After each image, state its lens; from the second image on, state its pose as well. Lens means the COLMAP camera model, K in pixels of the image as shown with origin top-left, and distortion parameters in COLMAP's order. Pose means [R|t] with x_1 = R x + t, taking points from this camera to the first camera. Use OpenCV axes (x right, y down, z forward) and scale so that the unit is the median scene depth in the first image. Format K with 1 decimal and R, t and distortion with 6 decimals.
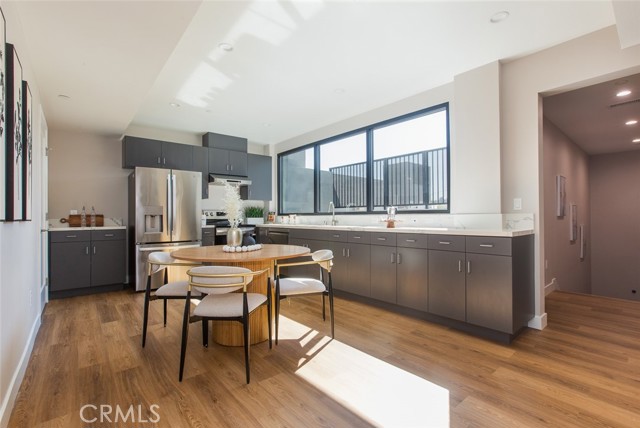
lens RADIAL K [[295.7, 0, 317.9], [0, 295.7, 212.6], [0, 0, 1]] dist [-0.028595, 0.016315]
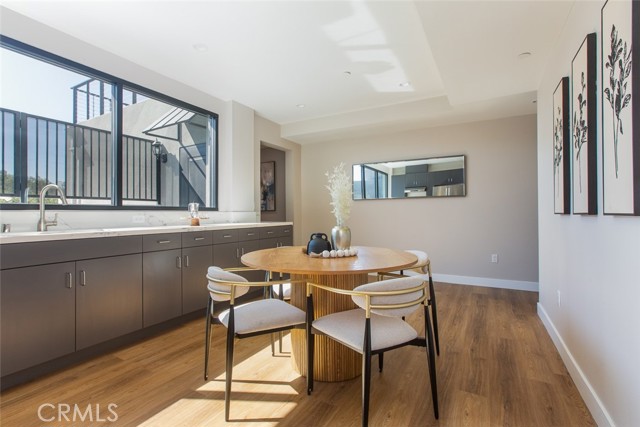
lens RADIAL K [[295.7, 0, 317.9], [0, 295.7, 212.1], [0, 0, 1]] dist [-0.028595, 0.016315]
pose [[-0.345436, 0.011283, 0.938374, -0.623435], [-0.008826, 0.999844, -0.015272, 0.016200], [-0.938401, -0.013558, -0.345283, 0.827241]]
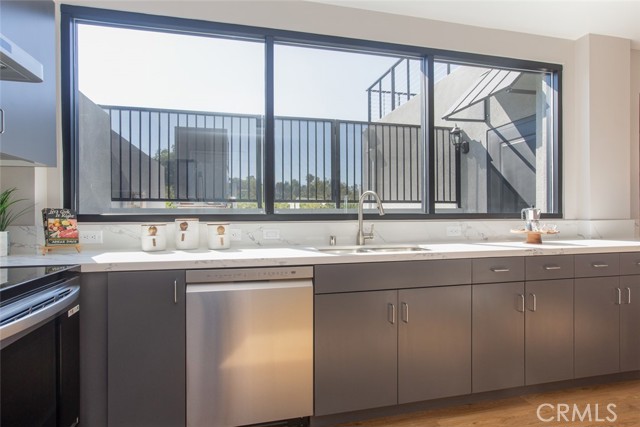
lens RADIAL K [[348.3, 0, 320.0], [0, 348.3, 213.5], [0, 0, 1]] dist [-0.055923, 0.055122]
pose [[0.443385, 0.004678, 0.896319, -0.470224], [-0.016078, 0.999867, 0.002735, -0.002697], [-0.896187, -0.015623, 0.443401, 0.930173]]
